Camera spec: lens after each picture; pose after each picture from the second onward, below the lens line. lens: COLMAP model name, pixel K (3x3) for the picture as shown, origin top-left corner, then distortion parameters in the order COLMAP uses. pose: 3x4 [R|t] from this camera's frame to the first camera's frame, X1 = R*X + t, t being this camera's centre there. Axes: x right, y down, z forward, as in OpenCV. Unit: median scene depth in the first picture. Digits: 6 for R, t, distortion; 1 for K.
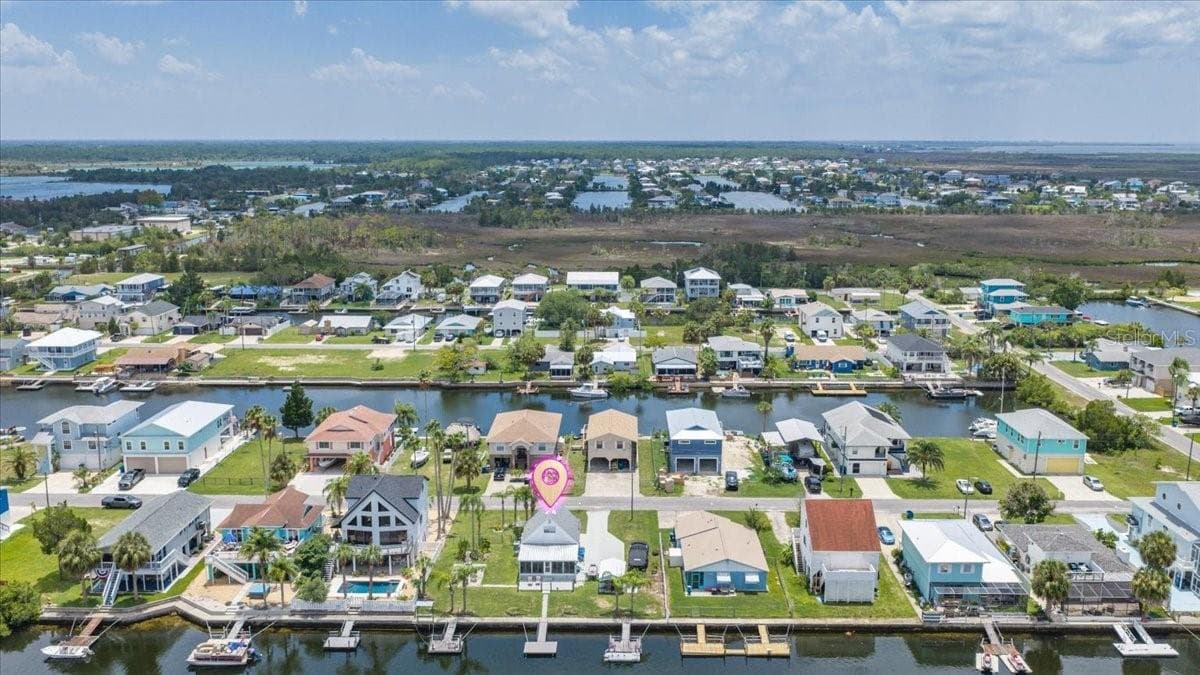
lens RADIAL K [[995.6, 0, 601.0], [0, 995.6, 356.5], [0, 0, 1]] dist [0.042750, -0.084248]
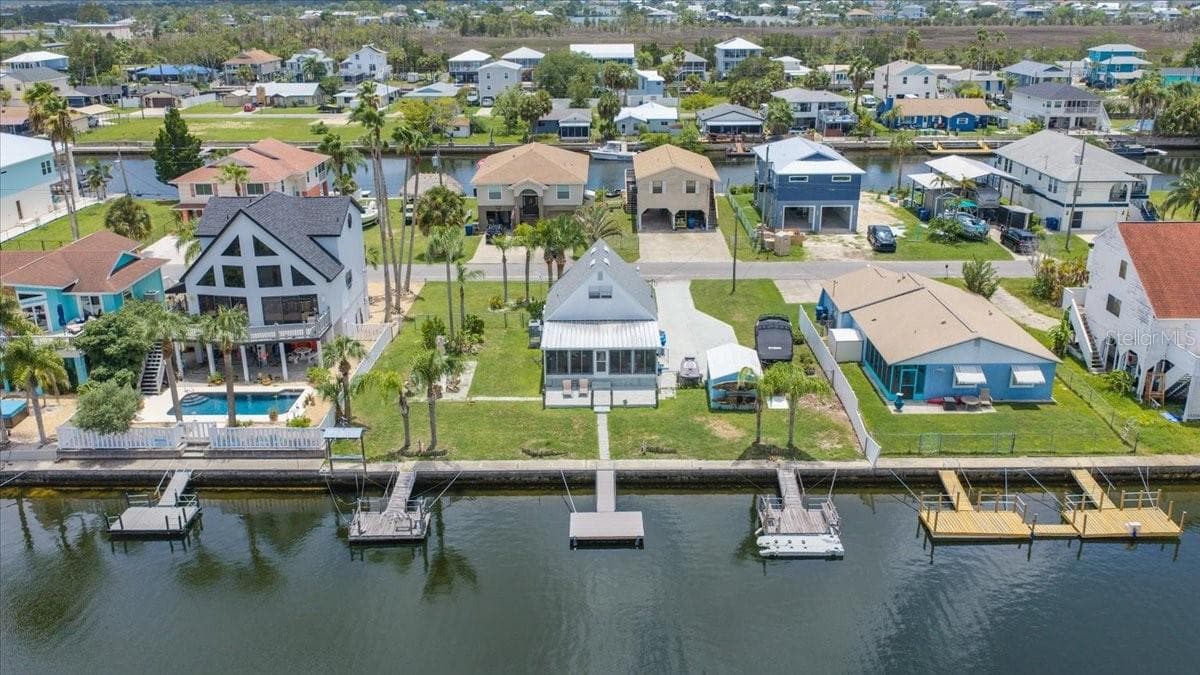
lens RADIAL K [[981.0, 0, 606.3], [0, 981.0, 352.9], [0, 0, 1]] dist [0.034059, -0.070551]
pose [[0.999794, -0.010248, 0.017497, -0.045713], [0.007659, 0.989818, 0.142131, 0.105600], [-0.018775, -0.141968, 0.989693, 0.397442]]
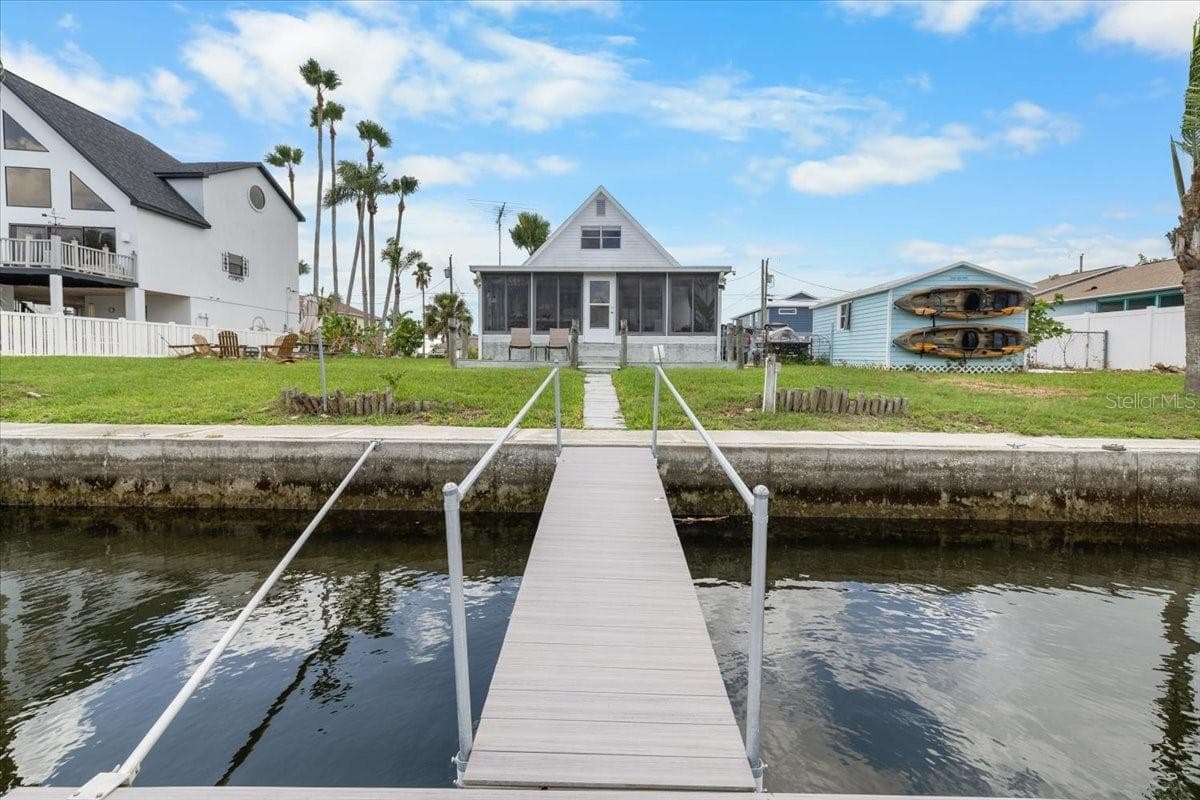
lens RADIAL K [[505.5, 0, 597.9], [0, 505.5, 384.9], [0, 0, 1]] dist [-0.000112, -0.000048]
pose [[0.999951, 0.008937, -0.004174, -0.040962], [-0.009492, 0.986917, -0.160948, 0.191027], [0.002681, 0.160980, 0.986954, 0.680930]]
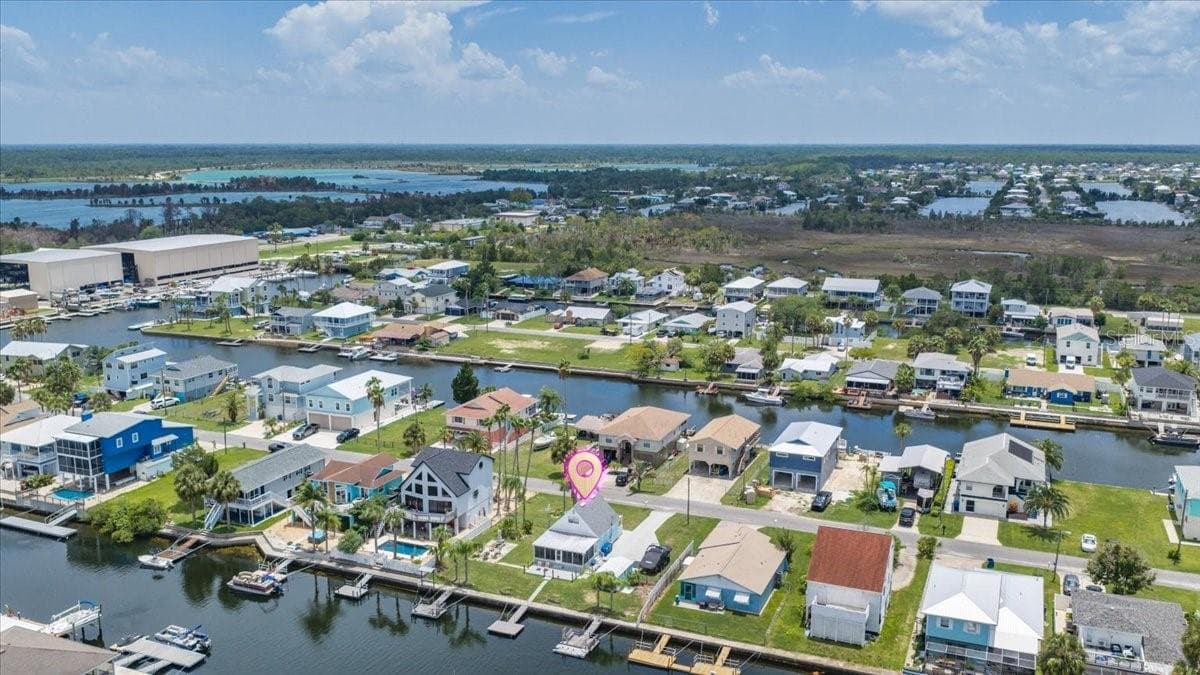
lens RADIAL K [[981.0, 0, 606.3], [0, 981.0, 352.9], [0, 0, 1]] dist [0.034059, -0.070551]
pose [[0.928914, 0.077681, -0.362055, 0.263568], [-0.079122, 0.996806, 0.010870, -0.009382], [0.361743, 0.018549, 0.932093, 0.052079]]
